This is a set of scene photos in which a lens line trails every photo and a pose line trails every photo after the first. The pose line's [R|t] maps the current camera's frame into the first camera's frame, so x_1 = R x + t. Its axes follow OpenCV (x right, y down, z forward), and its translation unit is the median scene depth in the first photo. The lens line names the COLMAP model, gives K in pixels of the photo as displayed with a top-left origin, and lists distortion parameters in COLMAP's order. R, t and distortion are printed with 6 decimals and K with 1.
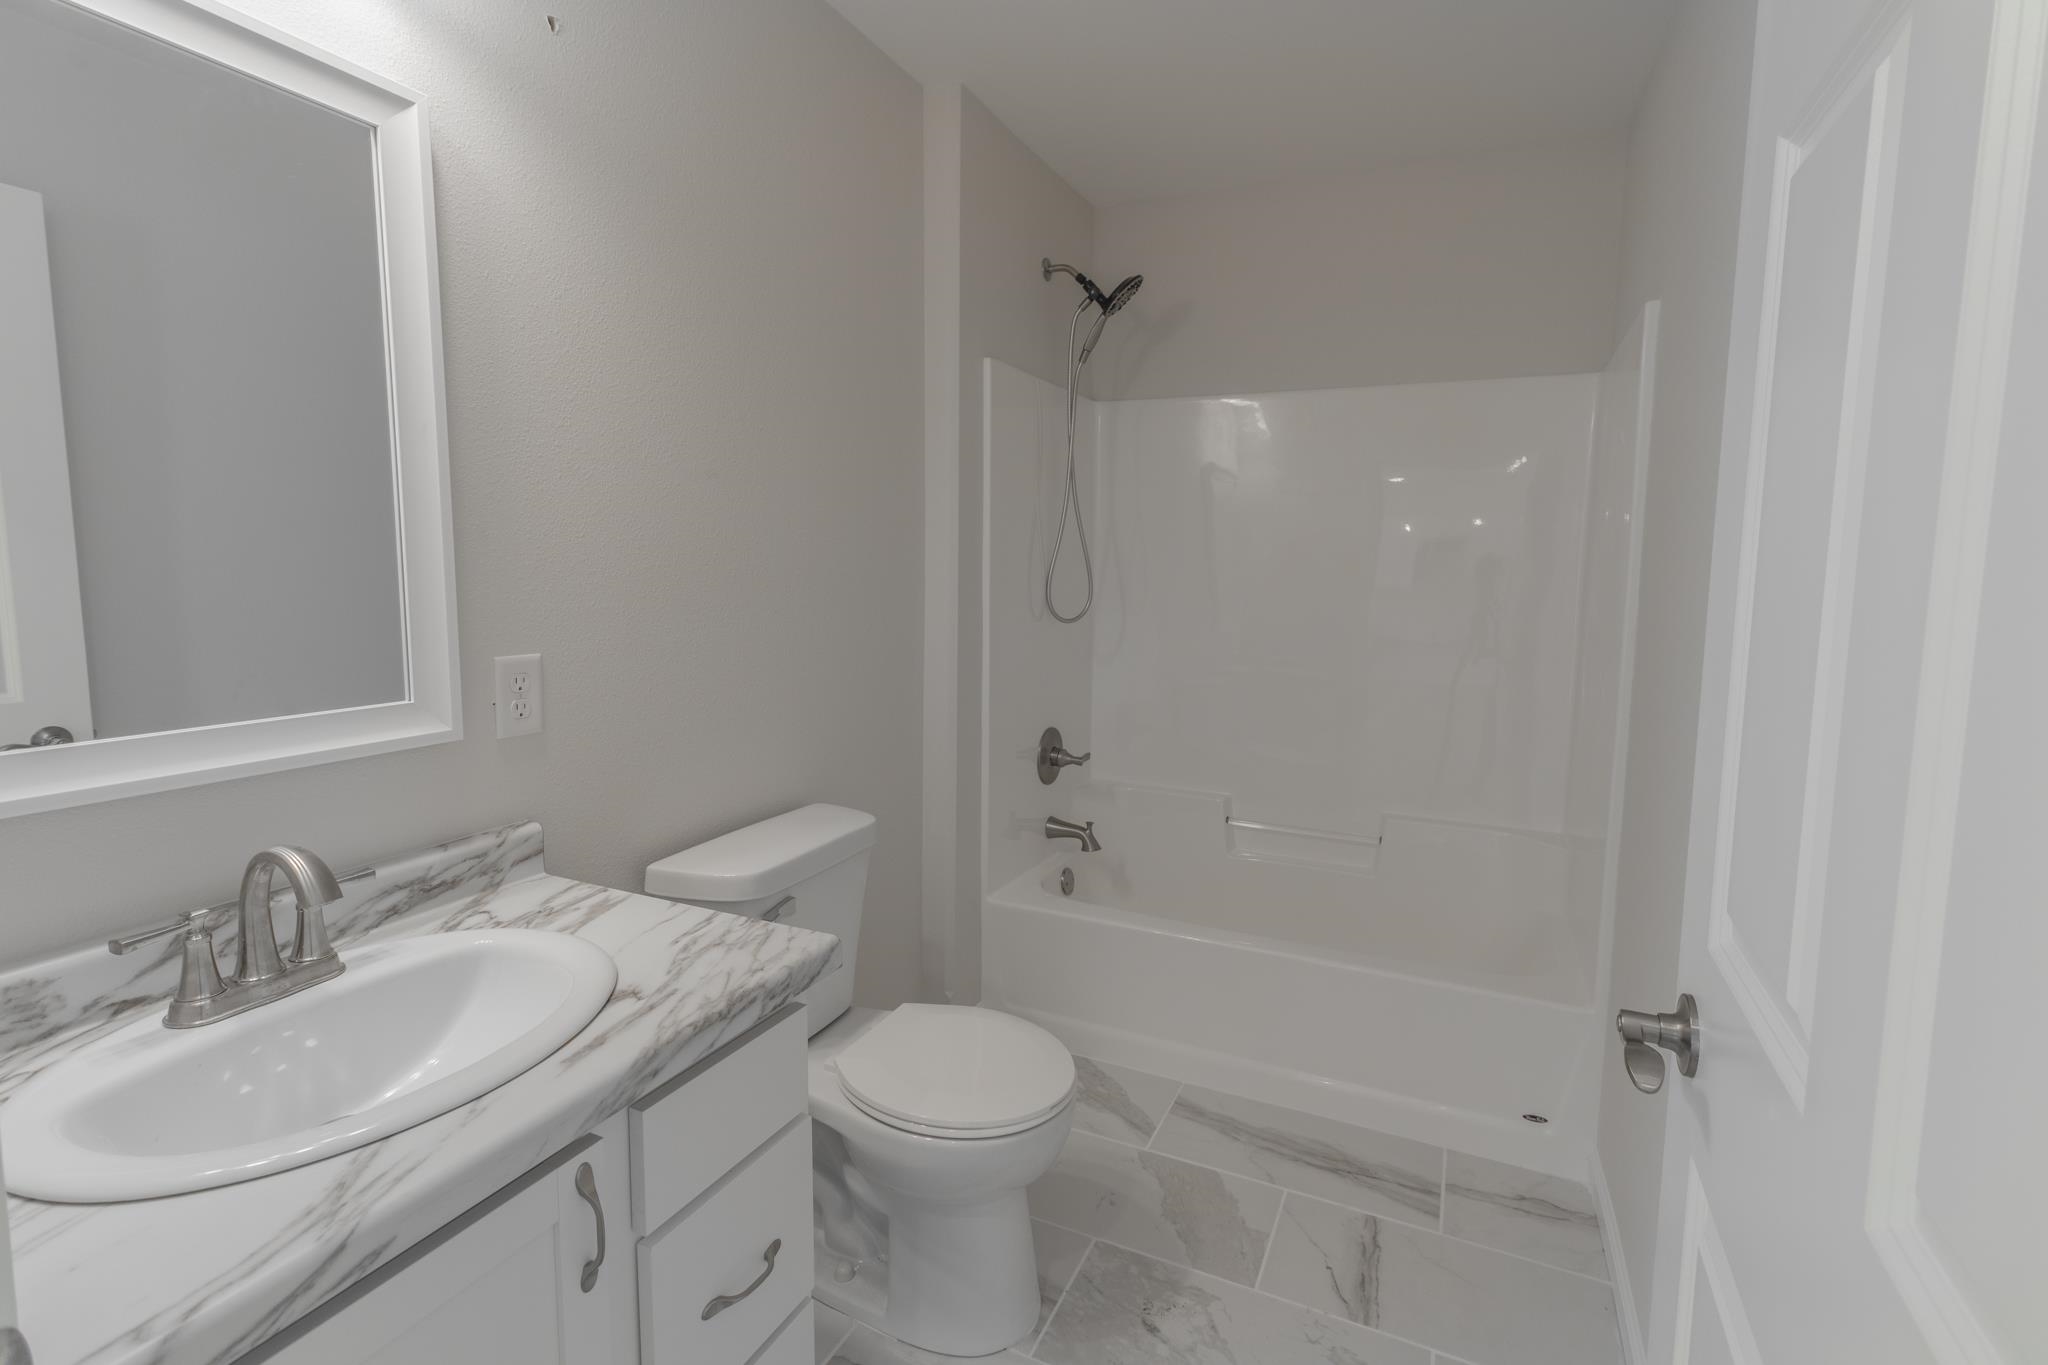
lens RADIAL K [[971.6, 0, 1032.8], [0, 971.6, 652.7], [0, 0, 1]] dist [0.000329, -0.000284]
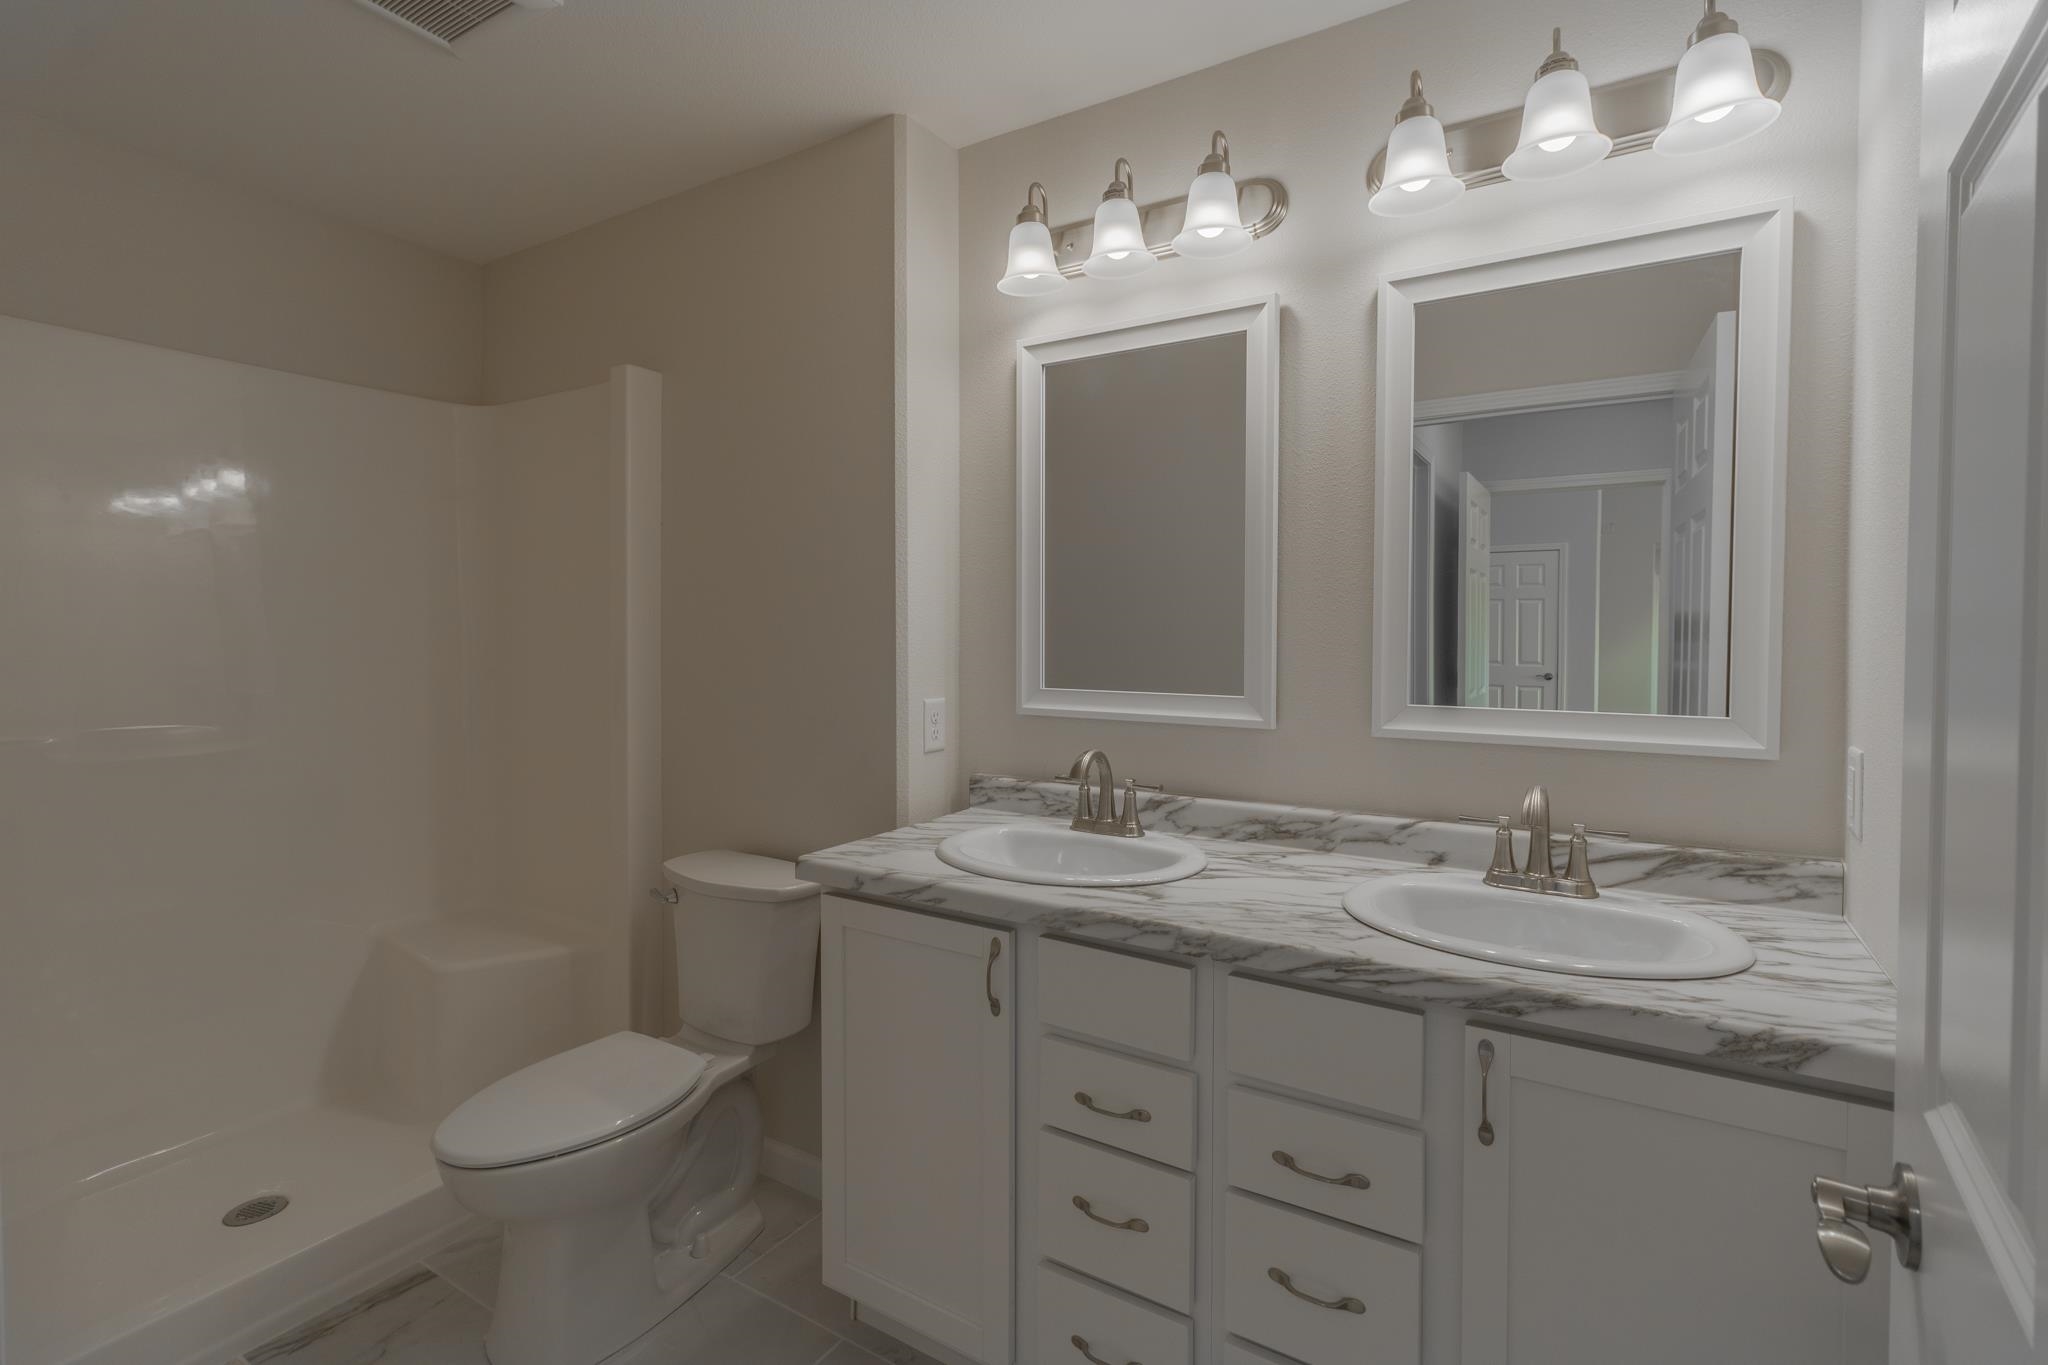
lens RADIAL K [[939.1, 0, 1042.3], [0, 939.1, 657.3], [0, 0, 1]] dist [0.002208, -0.000450]
pose [[-0.135339, 0.022077, -0.990553, 0.976563], [-0.093891, 0.994967, 0.035004, -0.040856], [0.986341, 0.097742, -0.132585, 0.959737]]
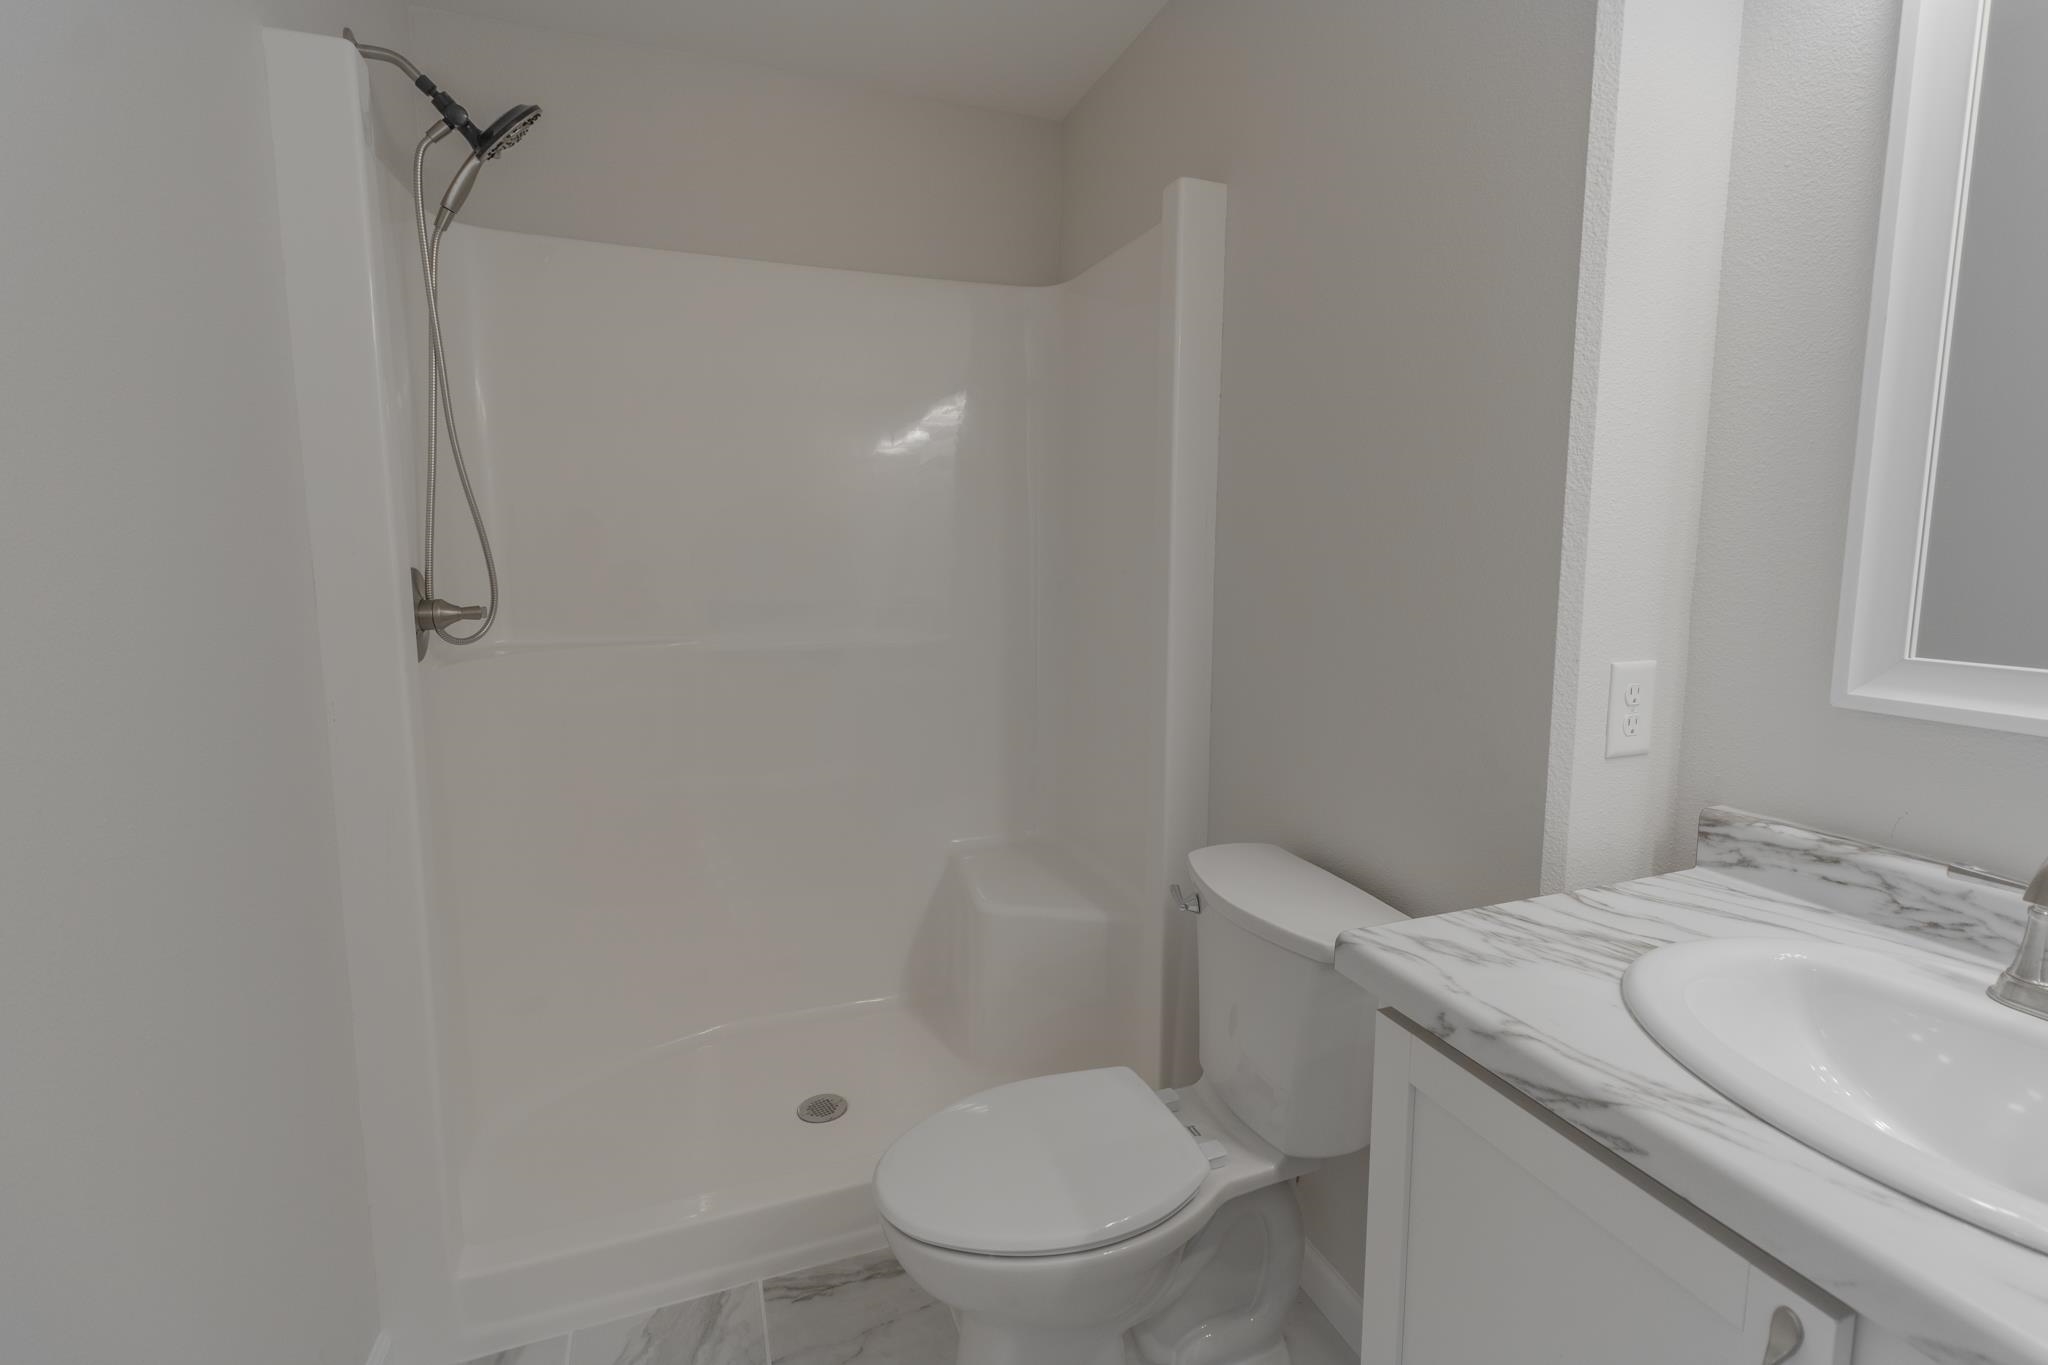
lens RADIAL K [[939.1, 0, 1042.3], [0, 939.1, 657.3], [0, 0, 1]] dist [0.002208, -0.000450]
pose [[-0.716465, 0.076230, -0.693445, 0.267423], [-0.068854, 0.981432, 0.179028, -0.013143], [0.694216, 0.176014, -0.697913, 0.757432]]
